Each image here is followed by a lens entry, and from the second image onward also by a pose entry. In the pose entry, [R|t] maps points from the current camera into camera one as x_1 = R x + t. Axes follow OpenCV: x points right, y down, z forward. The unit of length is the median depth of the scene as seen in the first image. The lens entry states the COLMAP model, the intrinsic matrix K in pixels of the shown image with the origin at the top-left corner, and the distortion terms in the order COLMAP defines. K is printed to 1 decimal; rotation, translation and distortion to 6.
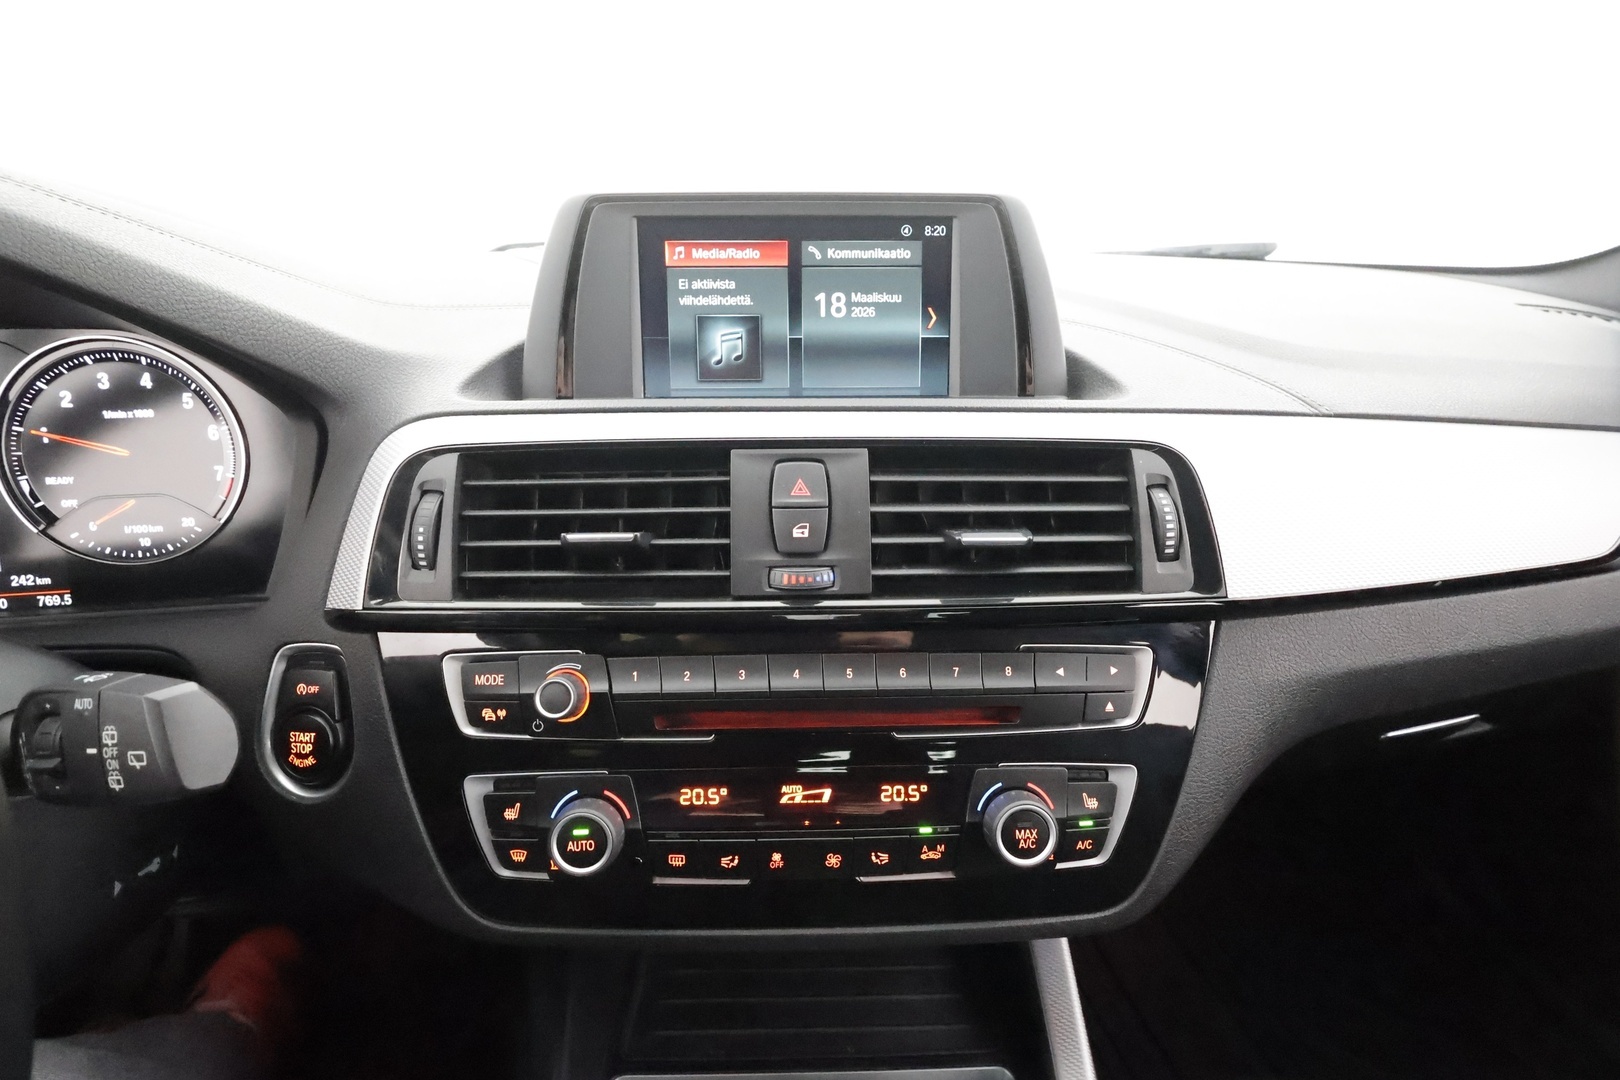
lens RADIAL K [[750.2, 0, 815.7], [0, 750.2, 536.9], [0, 0, 1]] dist [-0.007927, 0.002780]
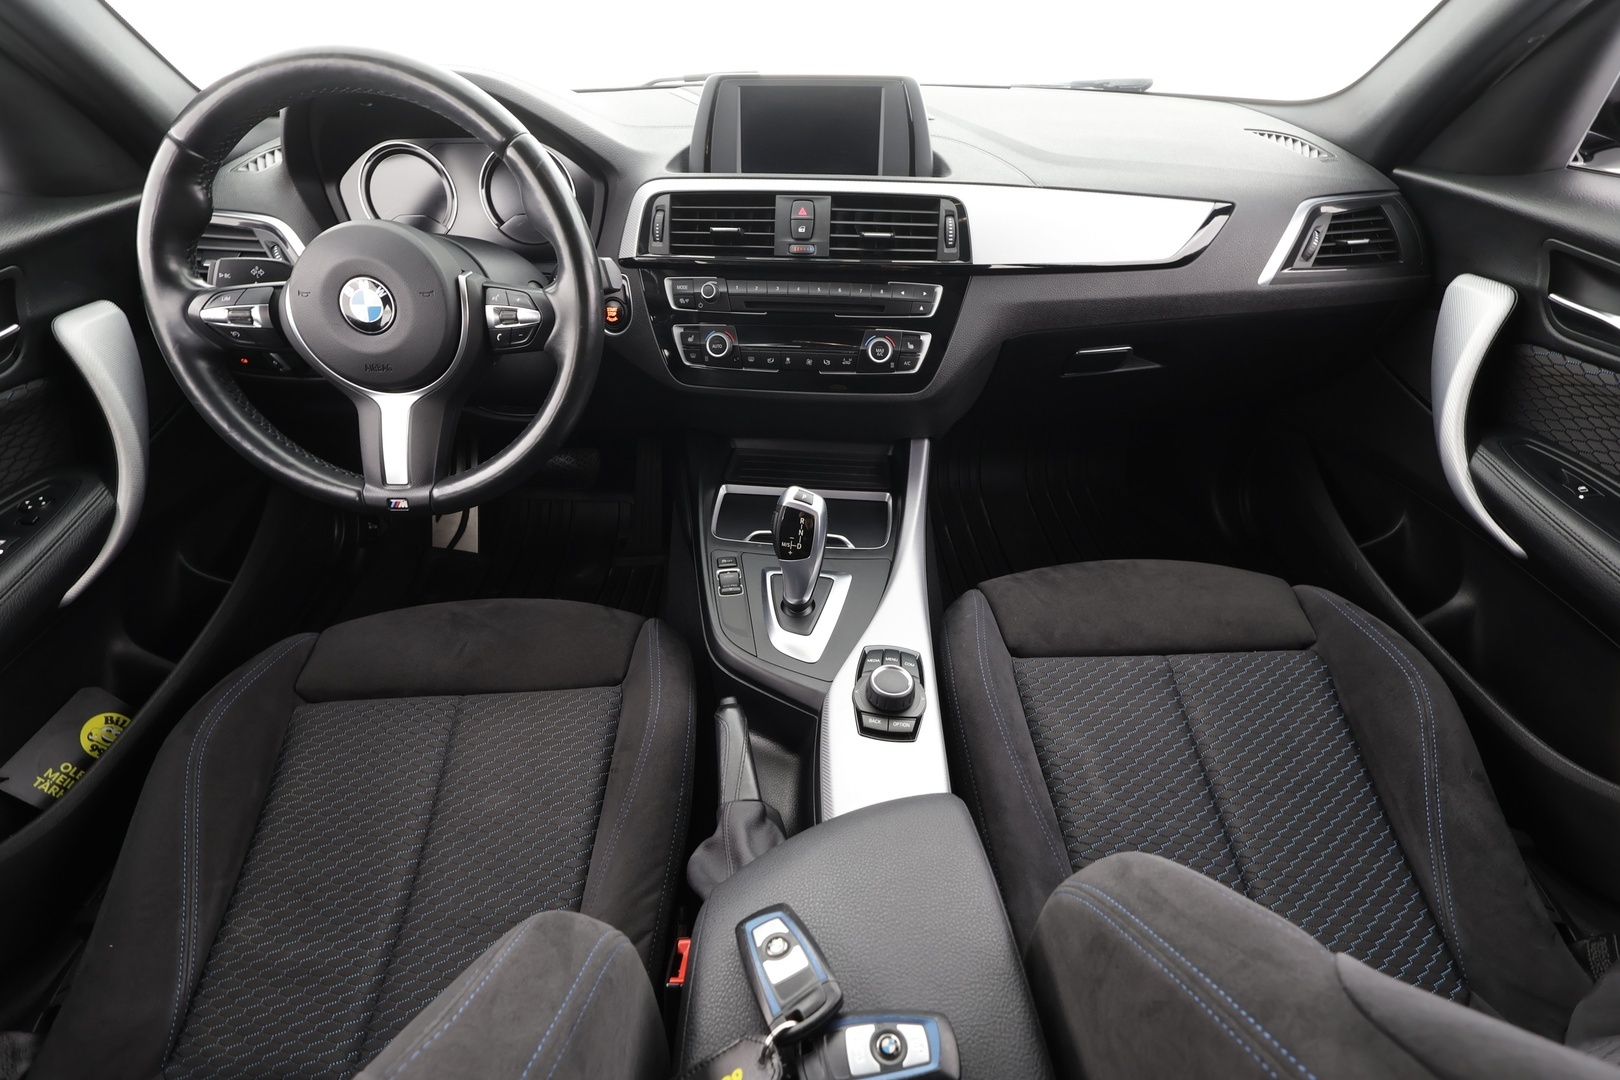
lens RADIAL K [[750.2, 0, 807.4], [0, 750.2, 543.2], [0, 0, 1]] dist [-0.007927, 0.002780]
pose [[0.993229, 0.065448, -0.095982, 0.305667], [-0.041016, 0.970554, 0.237367, 0.412326], [0.108691, -0.231823, 0.966667, -1.672247]]
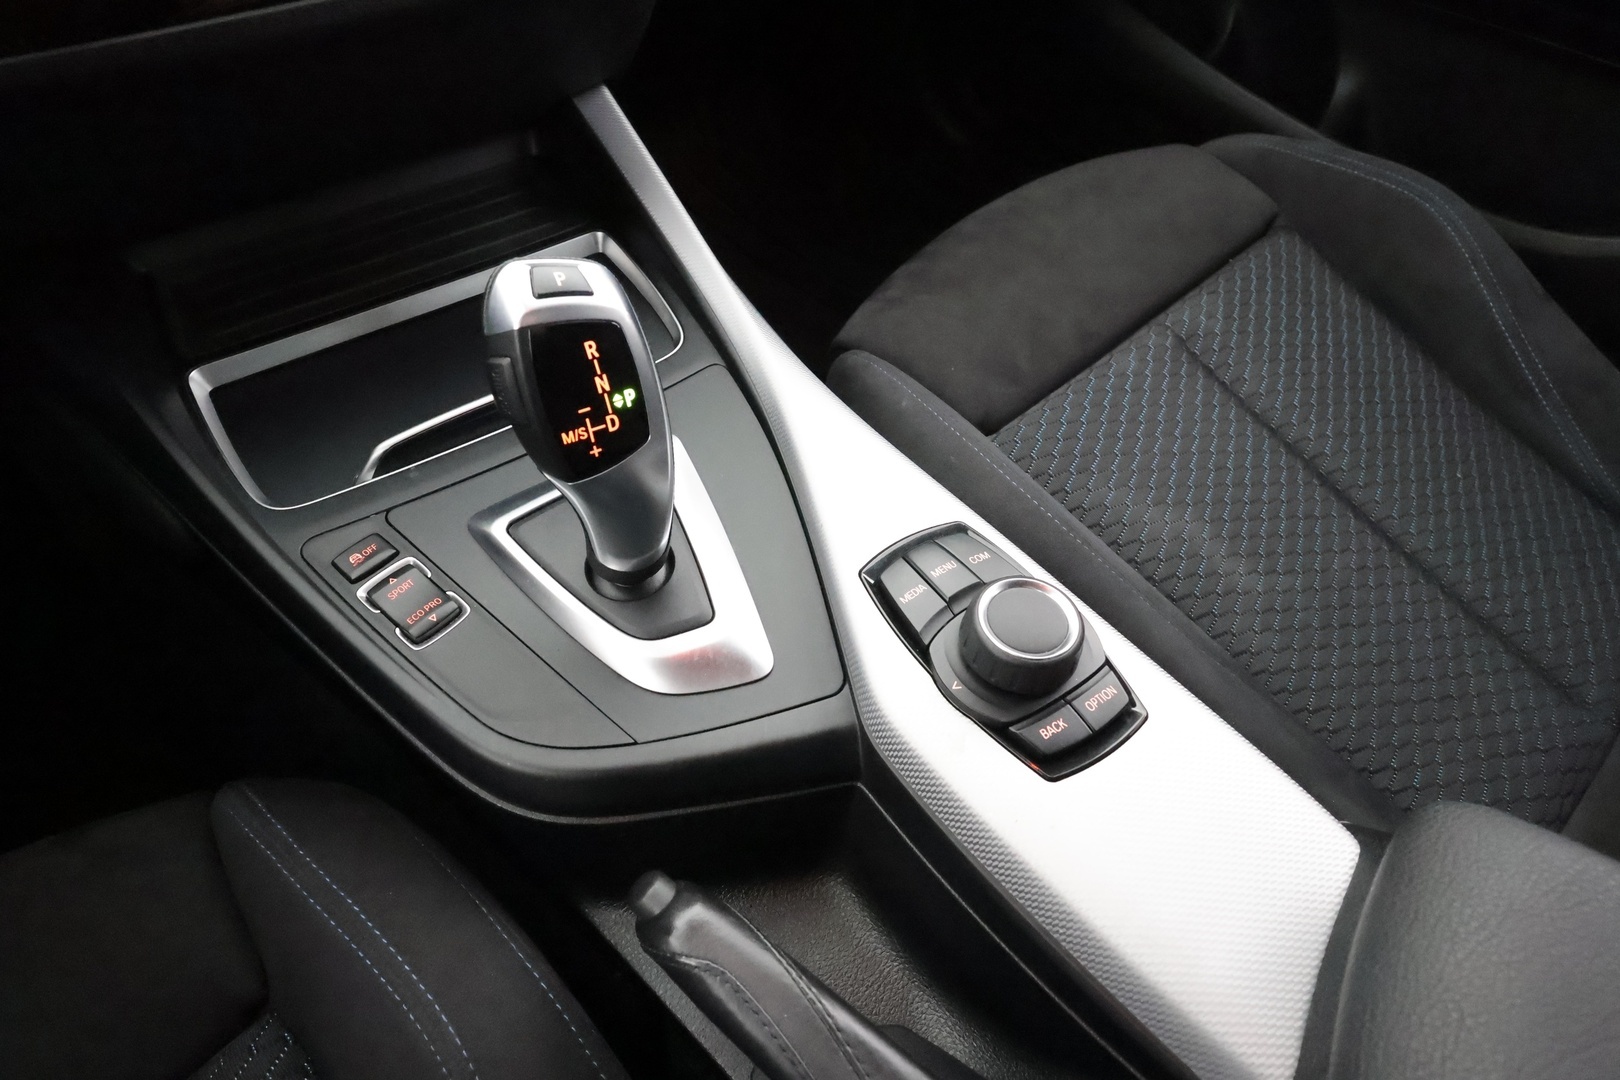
lens RADIAL K [[930.5, 0, 820.7], [0, 930.5, 544.2], [0, 0, 1]] dist [-0.000109, -0.000609]
pose [[0.823562, -0.429997, 0.369930, -0.184876], [0.206206, 0.834513, 0.510948, 0.618802], [-0.528418, -0.344515, 0.775941, -0.370381]]
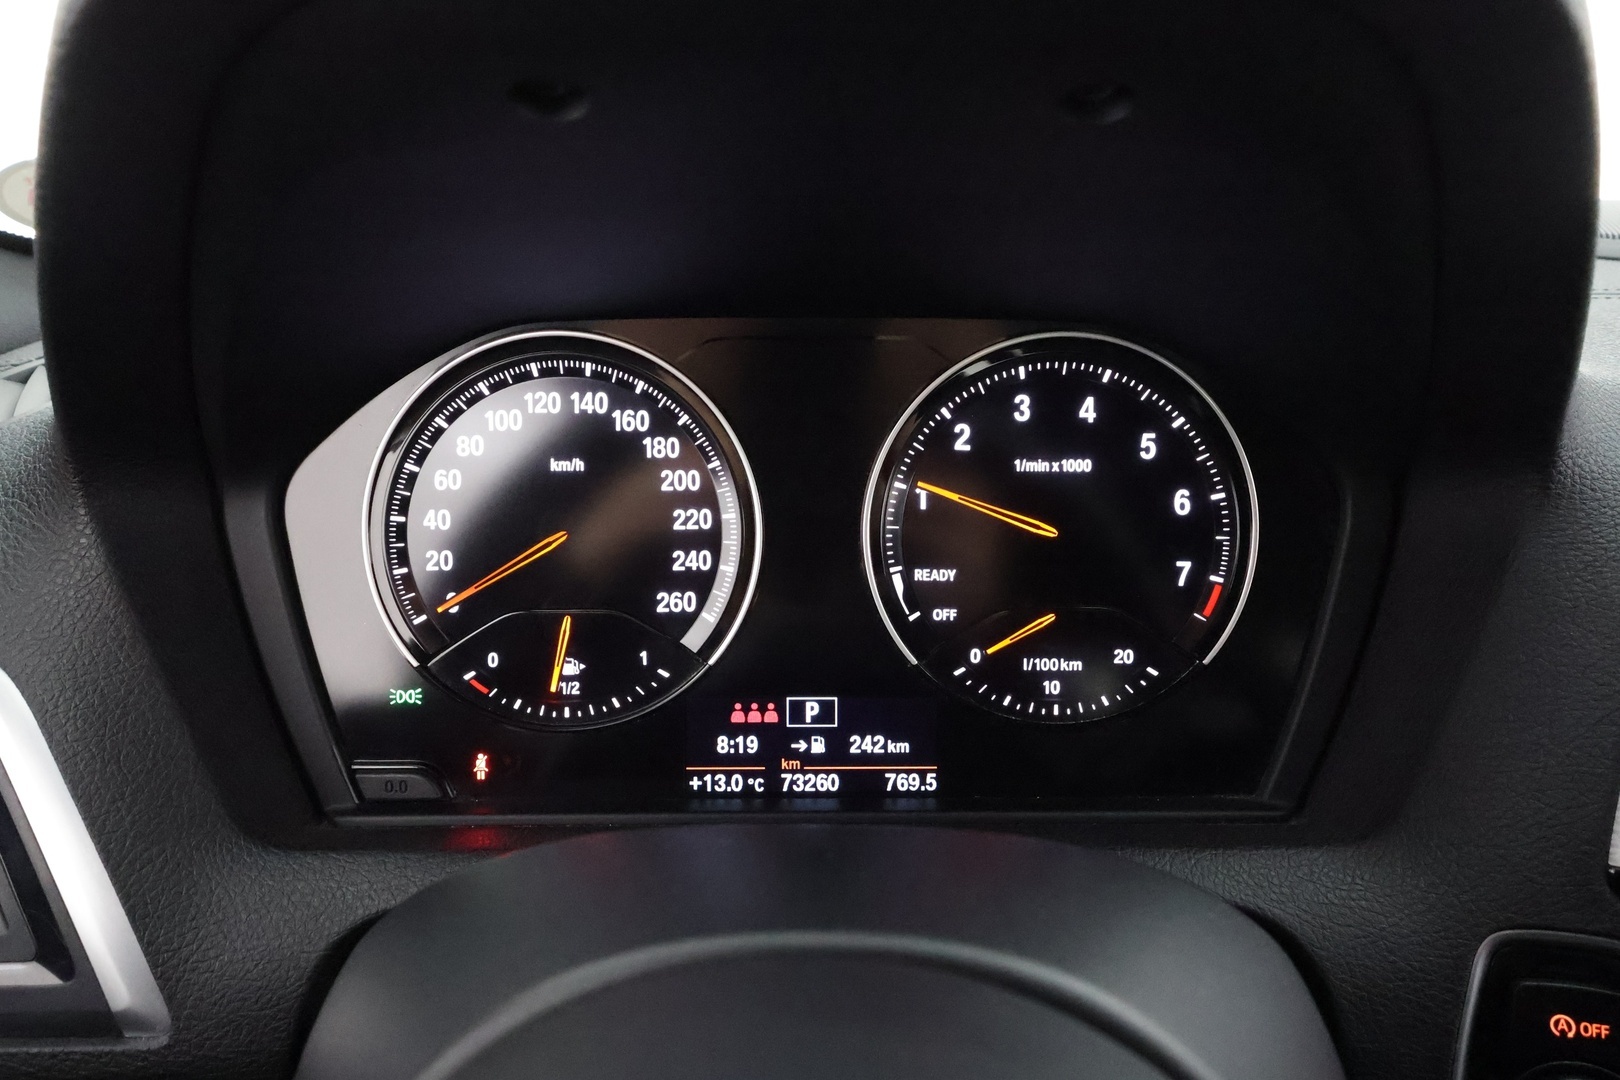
lens RADIAL K [[880.9, 0, 826.6], [0, 880.9, 568.8], [0, 0, 1]] dist [-0.027433, -0.002958]
pose [[0.987649, 0.048478, -0.148996, -1.115942], [-0.057830, 0.996577, -0.059083, -0.039345], [0.145621, 0.066970, 0.987071, 0.350181]]
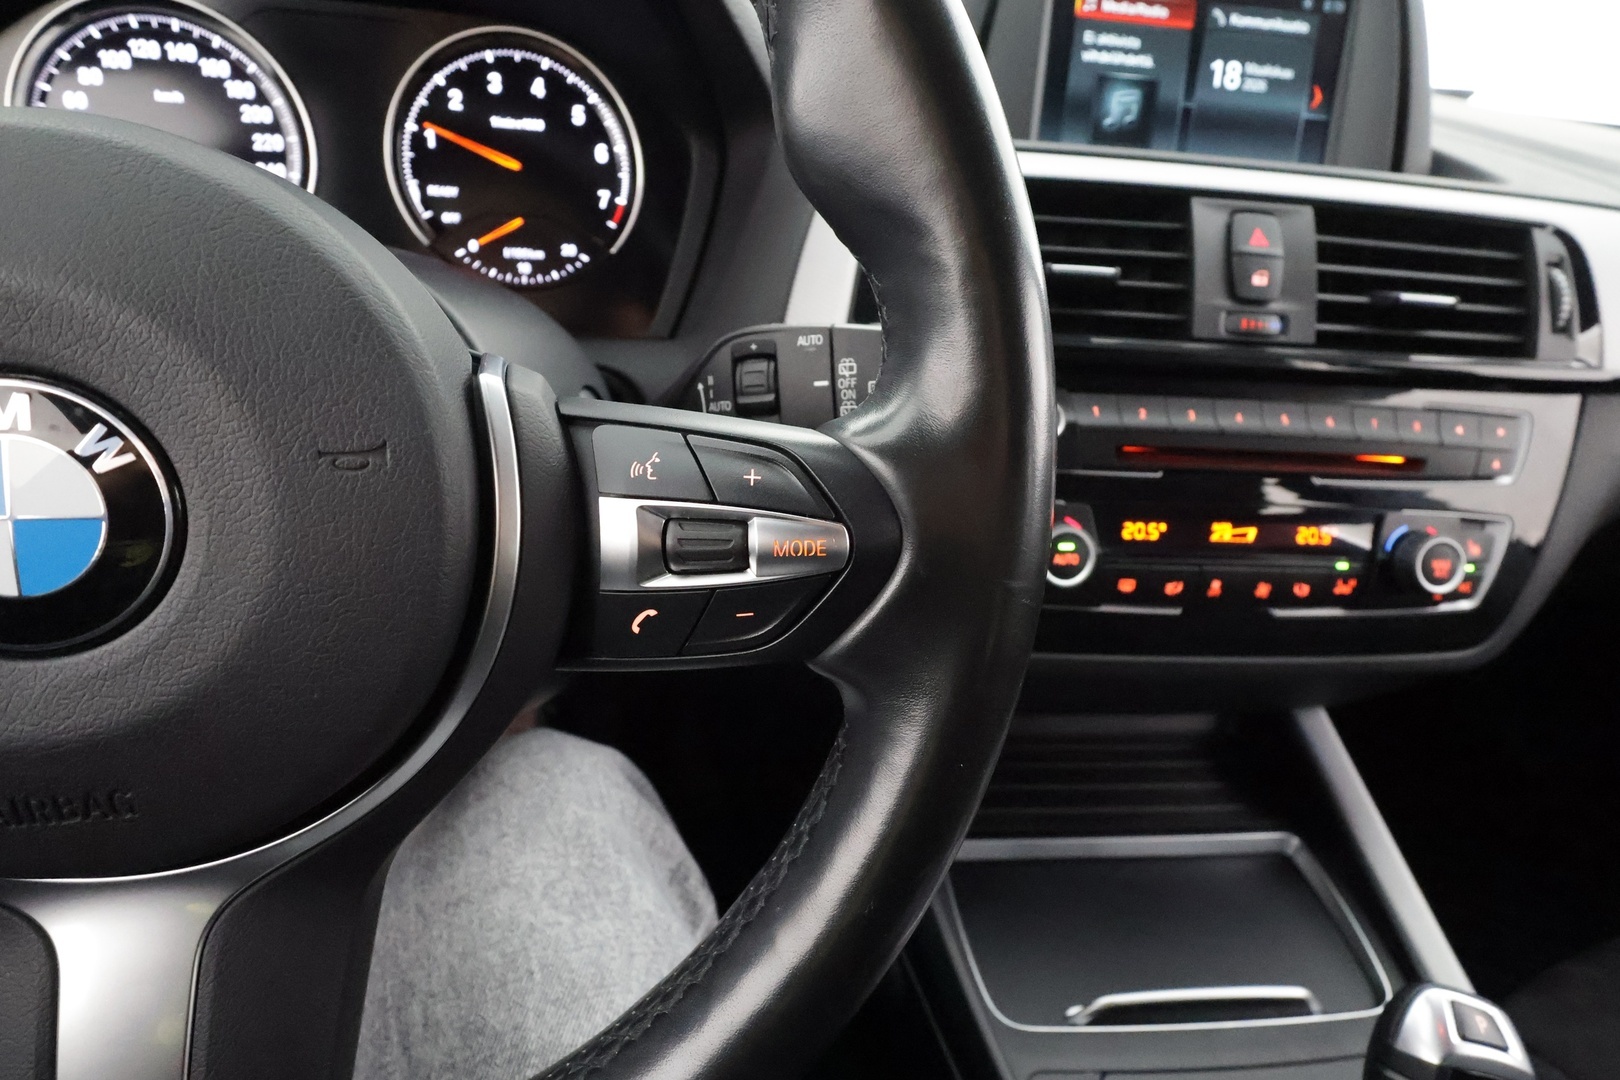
lens RADIAL K [[894.5, 0, 808.6], [0, 894.5, 545.4], [0, 0, 1]] dist [0.000934, -0.002724]
pose [[0.993220, 0.032192, 0.111708, -0.756269], [-0.042005, 0.995354, 0.086635, 0.274538], [-0.108400, -0.090739, 0.989957, -0.202279]]
